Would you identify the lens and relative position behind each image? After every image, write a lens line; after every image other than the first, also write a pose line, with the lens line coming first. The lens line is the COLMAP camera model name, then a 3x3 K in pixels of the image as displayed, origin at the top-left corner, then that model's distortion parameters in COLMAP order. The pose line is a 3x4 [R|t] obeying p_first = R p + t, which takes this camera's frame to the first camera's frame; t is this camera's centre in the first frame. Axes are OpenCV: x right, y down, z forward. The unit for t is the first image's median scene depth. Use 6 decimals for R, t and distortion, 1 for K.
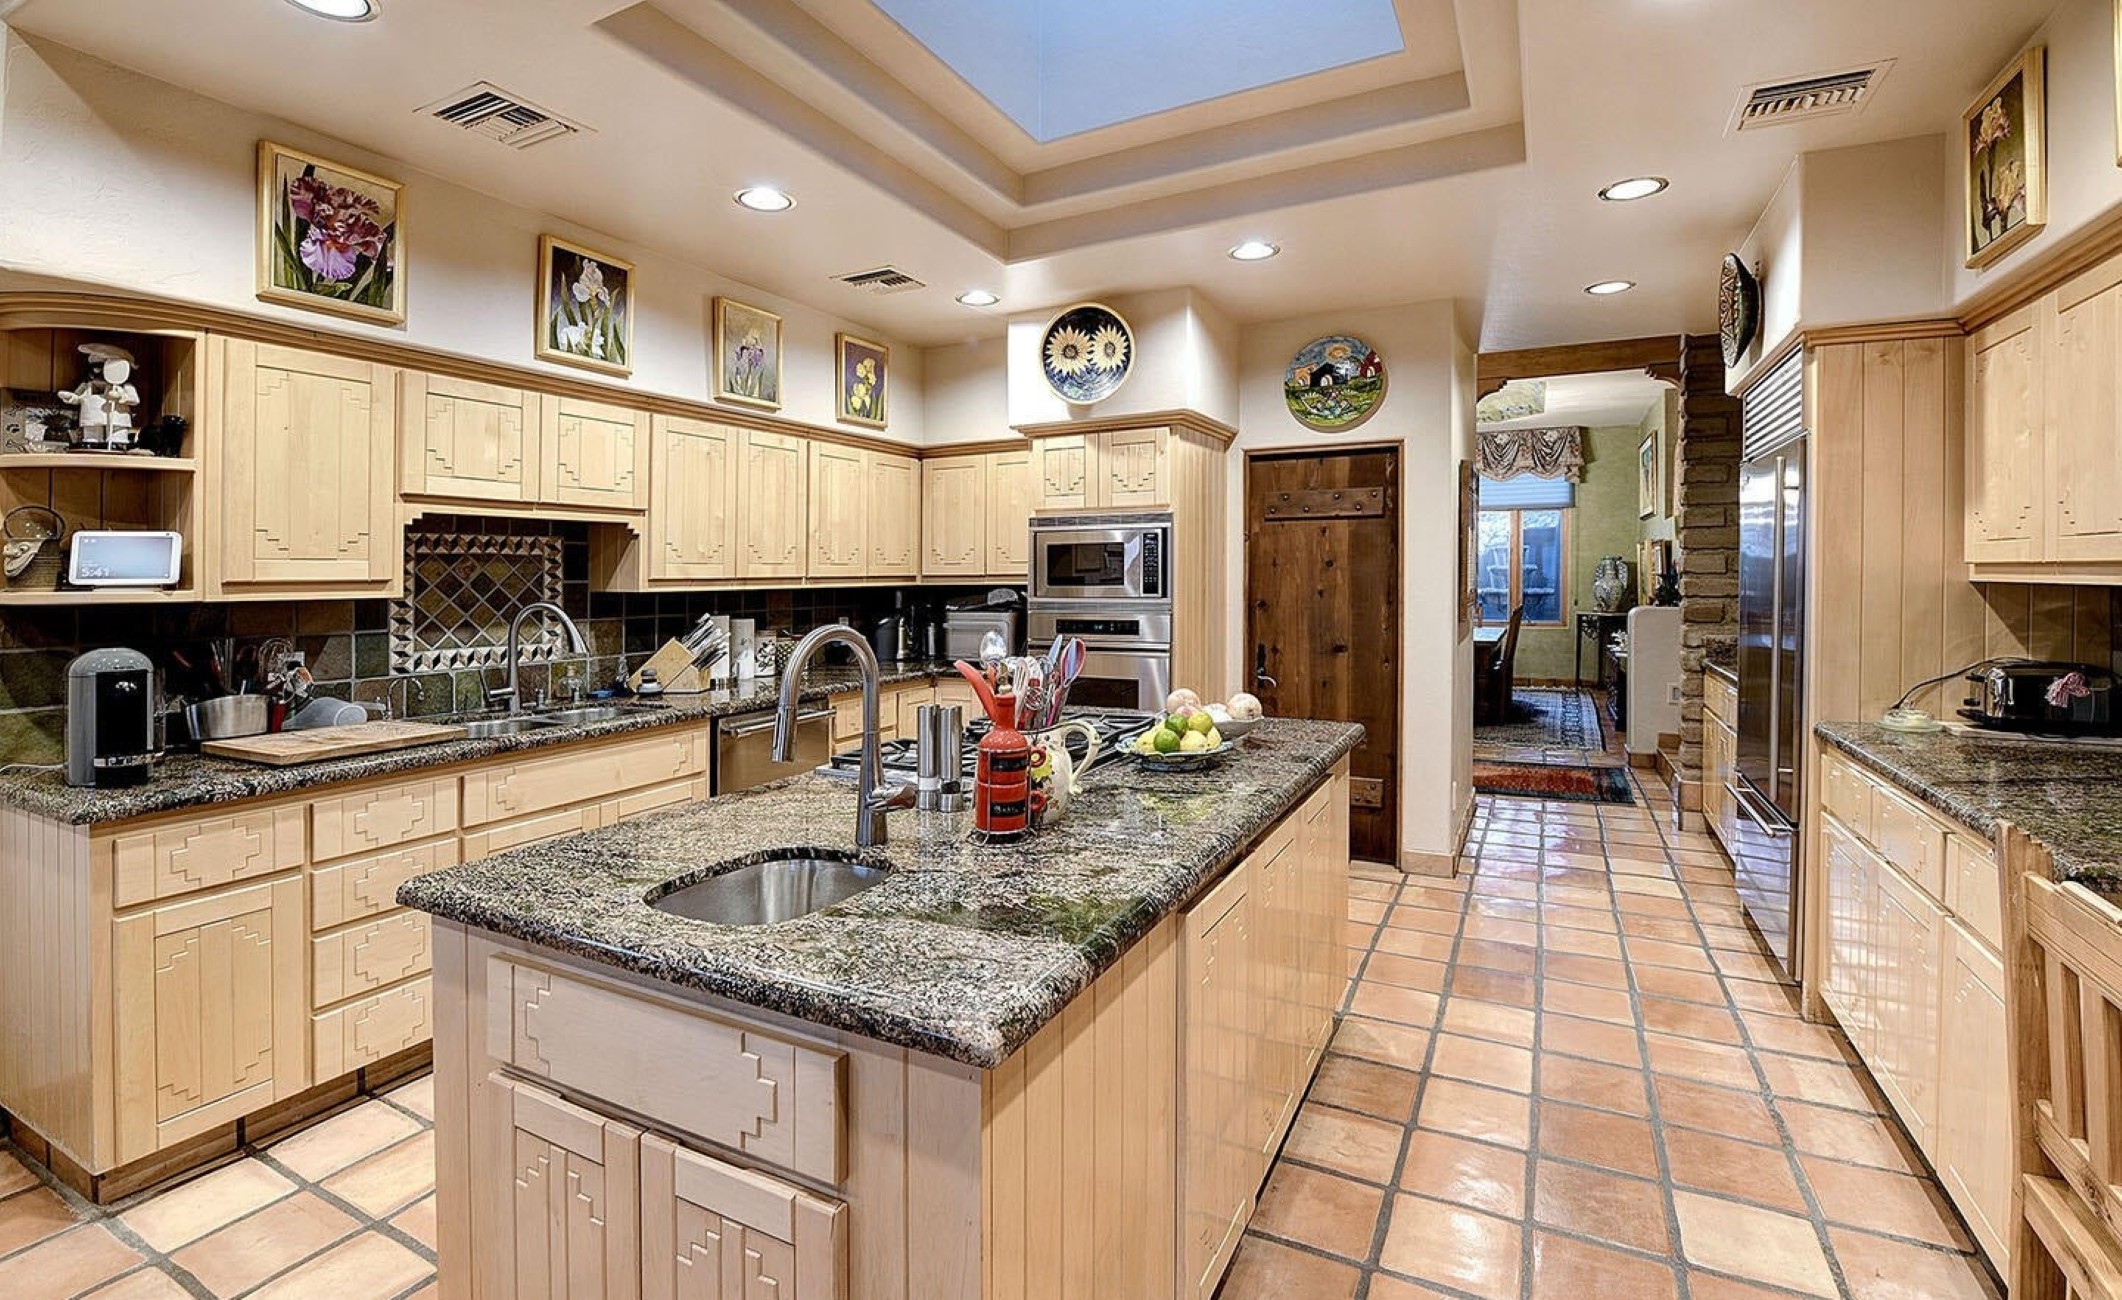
lens RADIAL K [[949.0, 0, 1061.0], [0, 949.0, 650.0], [0, 0, 1]] dist [-0.002877, -0.000572]
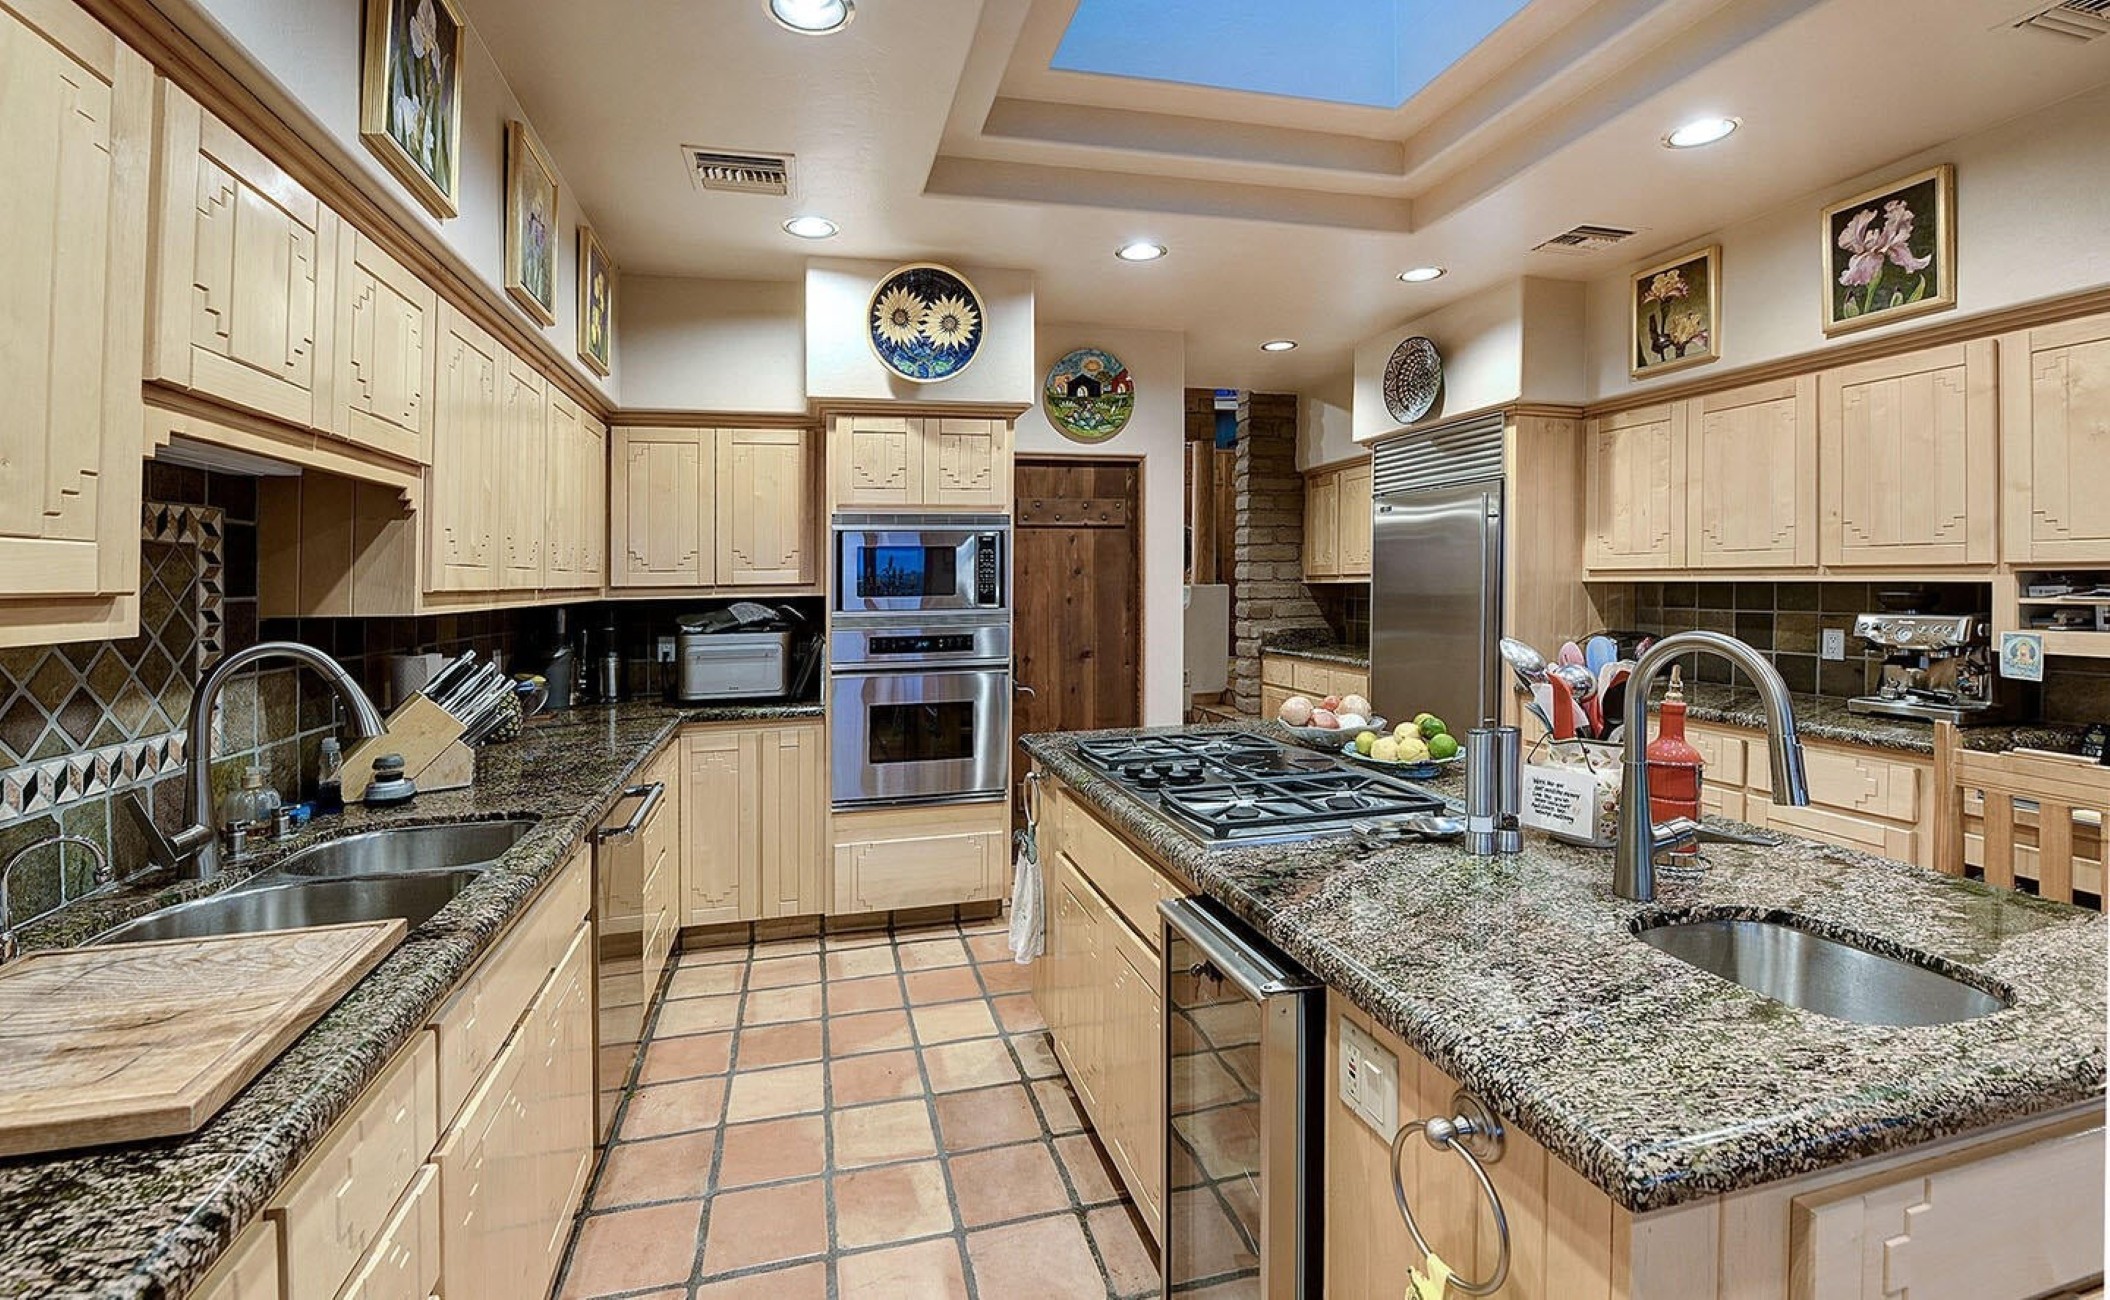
lens RADIAL K [[937.5, 0, 1055.0], [0, 937.5, 650.0], [0, 0, 1]] dist [-0.002266, -0.000786]
pose [[0.743625, -0.052503, 0.666532, -0.451805], [0.062240, 0.998019, 0.009175, -0.019639], [-0.665693, 0.034663, 0.745420, 0.297630]]
